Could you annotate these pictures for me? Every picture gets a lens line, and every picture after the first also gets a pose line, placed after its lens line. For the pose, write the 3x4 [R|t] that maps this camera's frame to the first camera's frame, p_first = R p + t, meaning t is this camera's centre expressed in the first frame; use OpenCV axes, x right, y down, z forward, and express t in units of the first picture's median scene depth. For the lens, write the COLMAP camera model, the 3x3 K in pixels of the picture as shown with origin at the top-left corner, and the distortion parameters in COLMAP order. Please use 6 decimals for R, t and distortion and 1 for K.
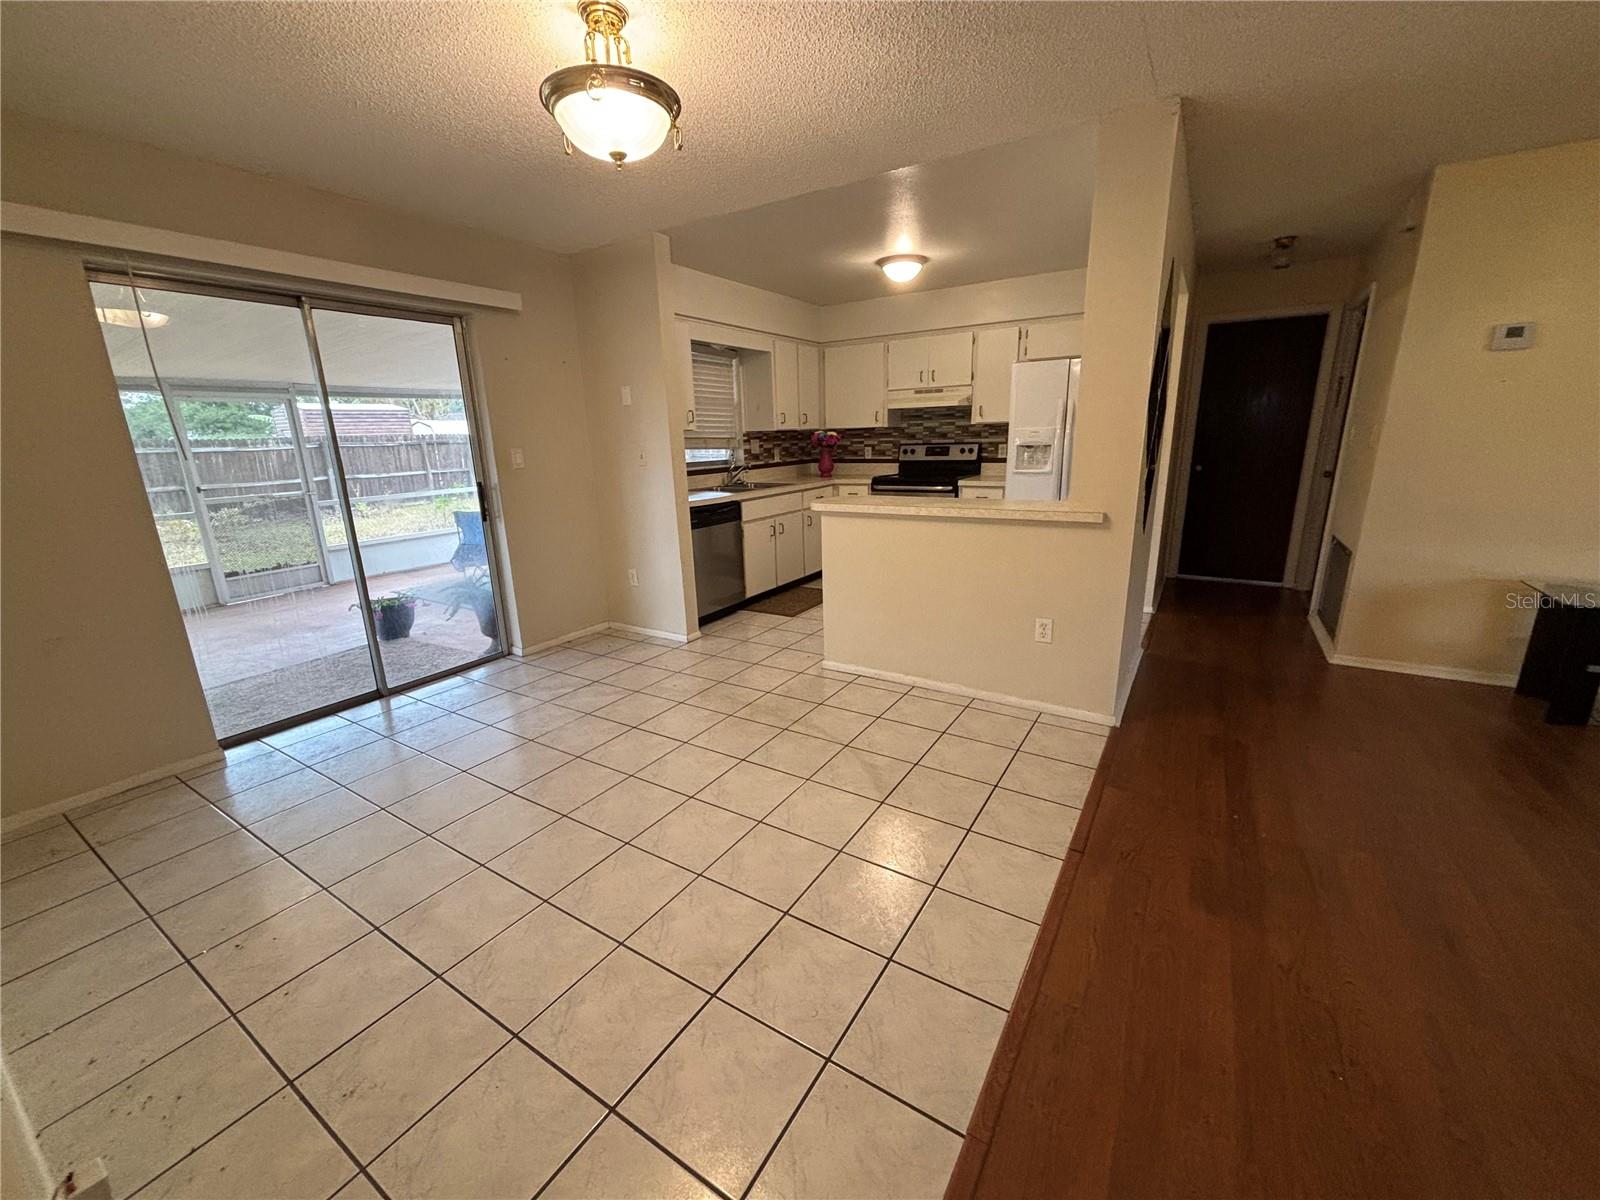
lens RADIAL K [[639.9, 0, 799.1], [0, 639.9, 603.9], [0, 0, 1]] dist [0.003572, -0.001800]
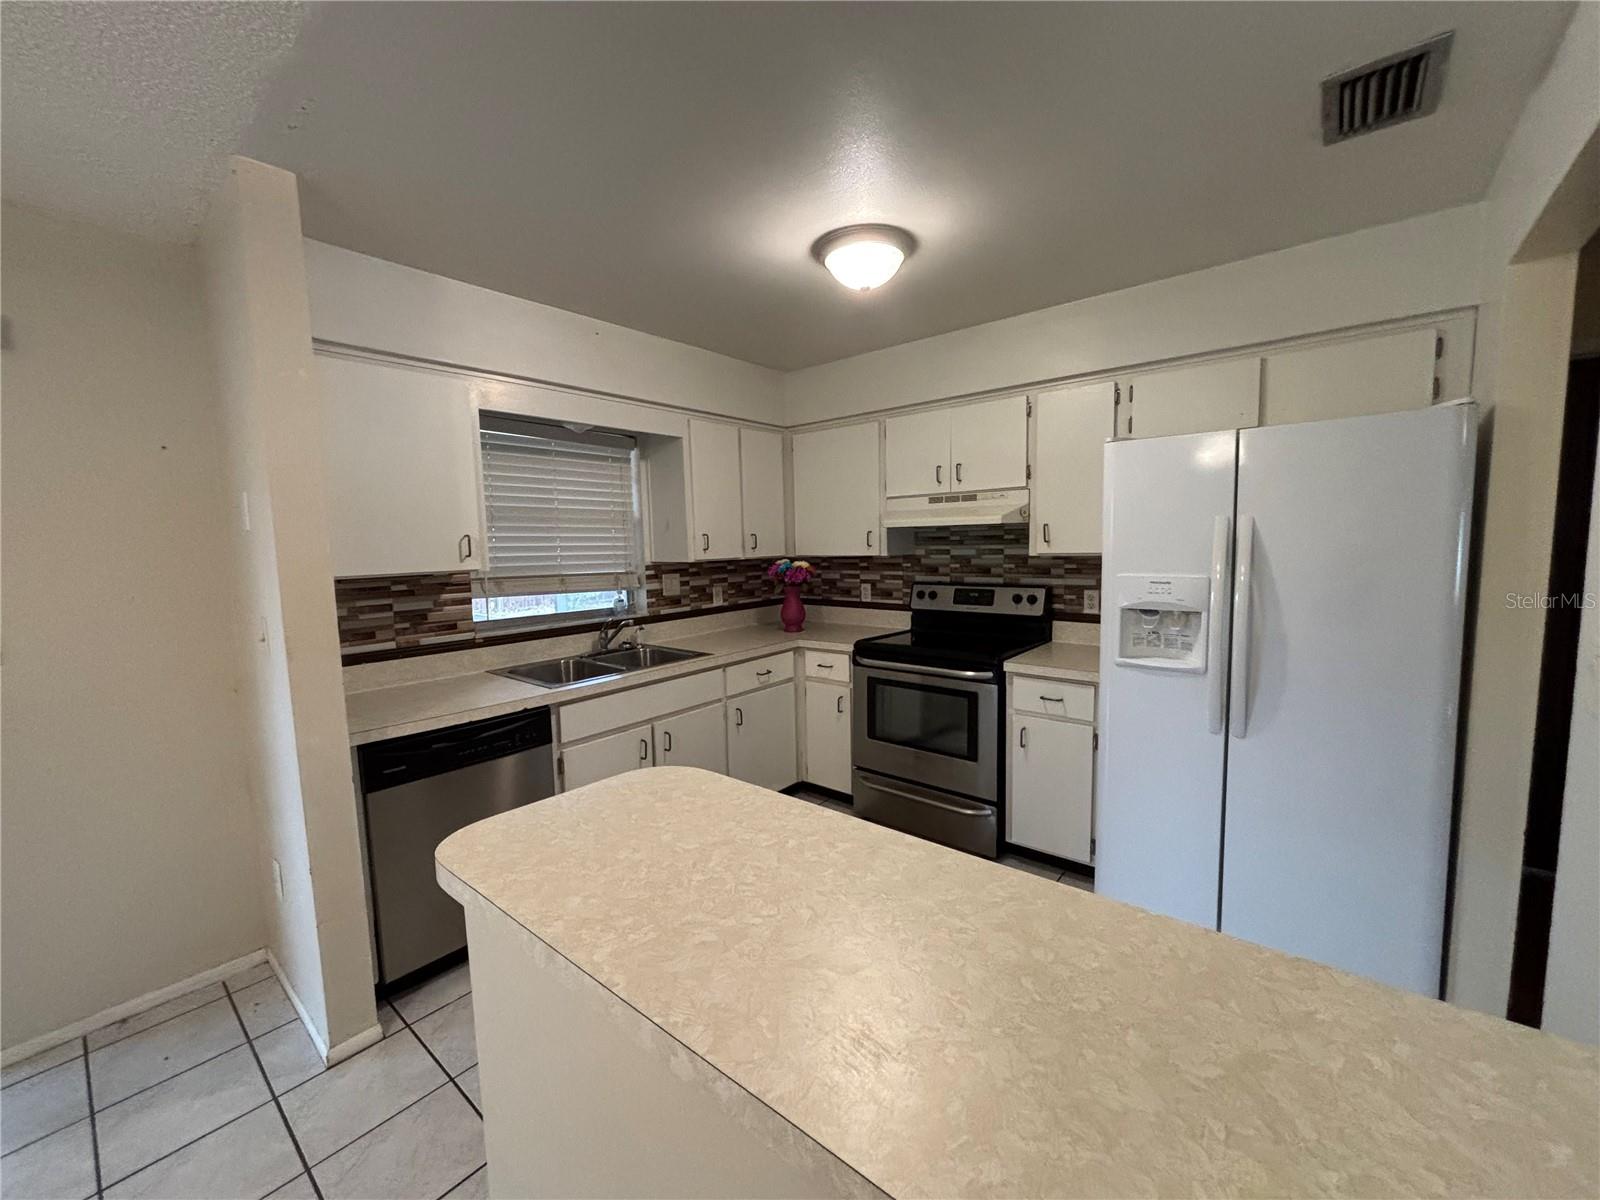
lens RADIAL K [[639.9, 0, 802.6], [0, 639.9, 594.2], [0, 0, 1]] dist [0.003572, -0.001800]
pose [[0.992204, 0.016352, -0.123549, 0.162725], [-0.037292, 0.984887, -0.169135, -0.166939], [0.118916, 0.172423, 0.977819, 0.502049]]
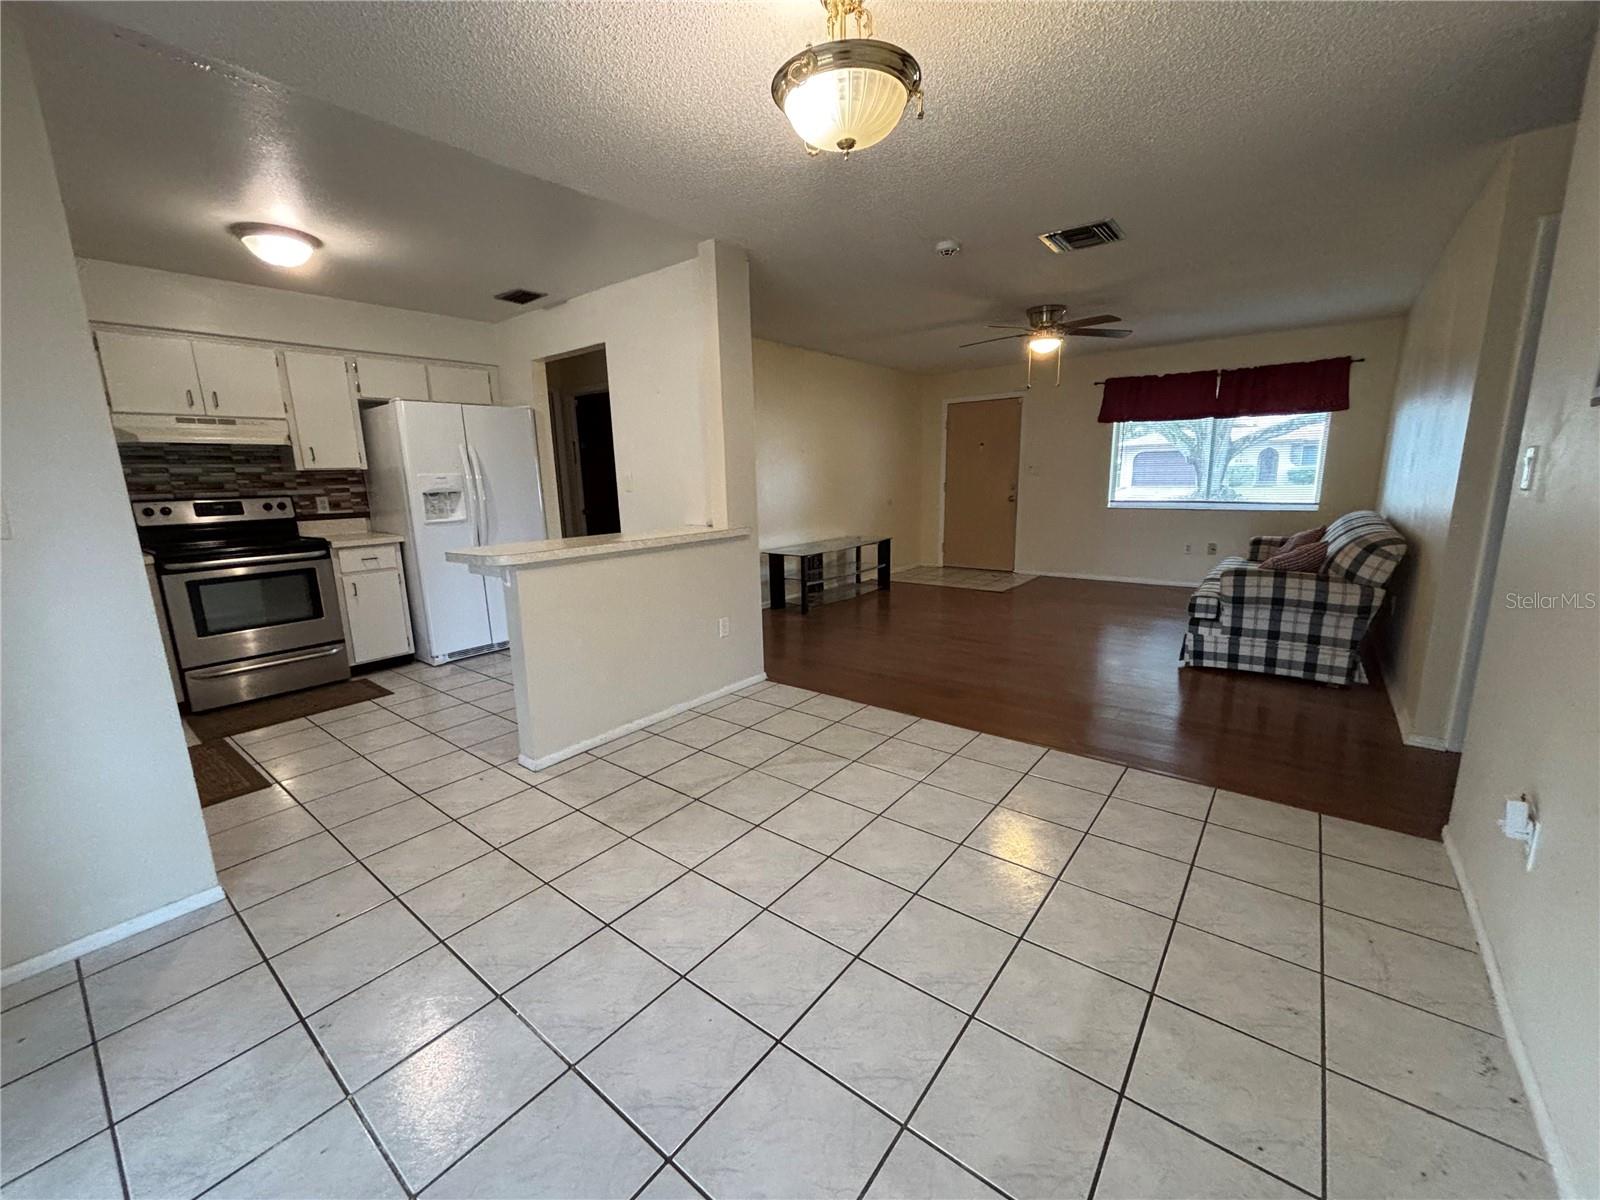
lens RADIAL K [[639.9, 0, 797.0], [0, 639.9, 602.4], [0, 0, 1]] dist [0.003572, -0.001800]
pose [[0.109056, -0.175310, 0.978454, -0.487380], [0.278389, 0.950322, 0.139241, -0.083424], [-0.954257, 0.257205, 0.152443, 0.409739]]
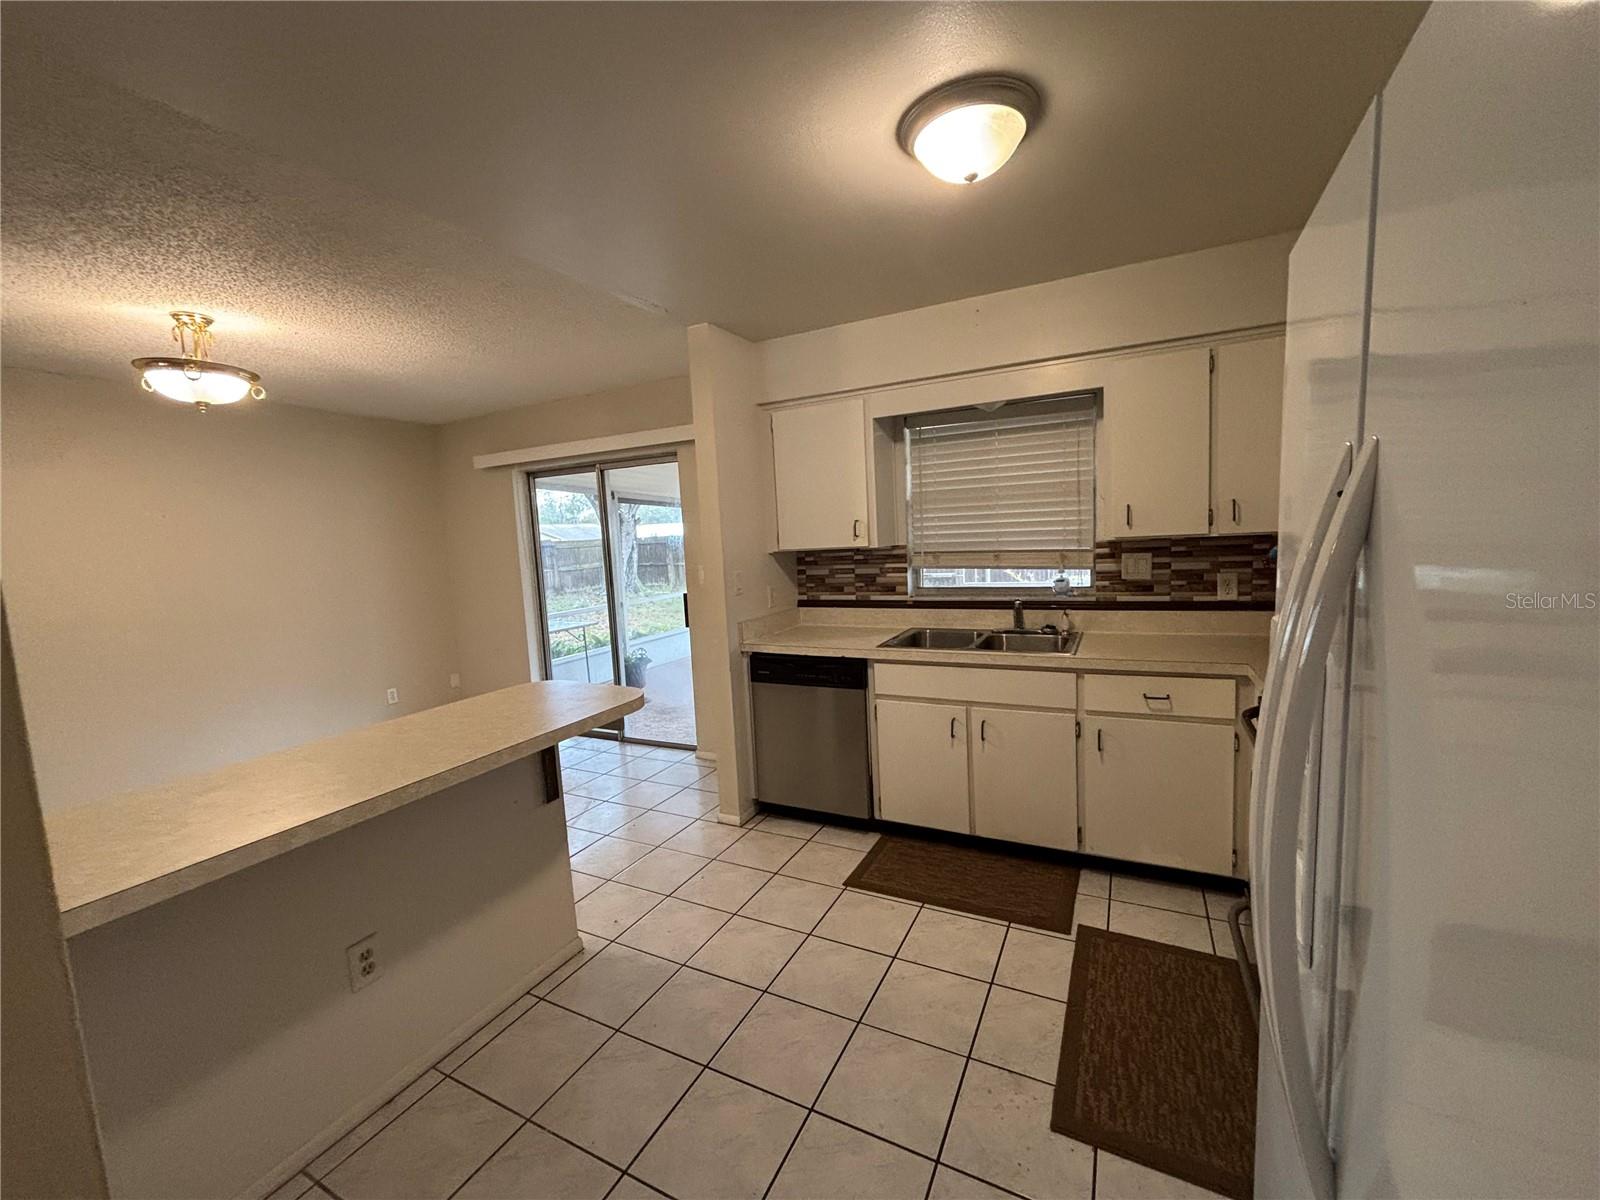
lens RADIAL K [[639.9, 0, 797.6], [0, 639.9, 601.1], [0, 0, 1]] dist [0.003572, -0.001800]
pose [[0.091235, 0.129171, -0.987416, 0.496316], [-0.209136, 0.971924, 0.107821, -0.265667], [0.973621, 0.196667, 0.115687, 0.838179]]
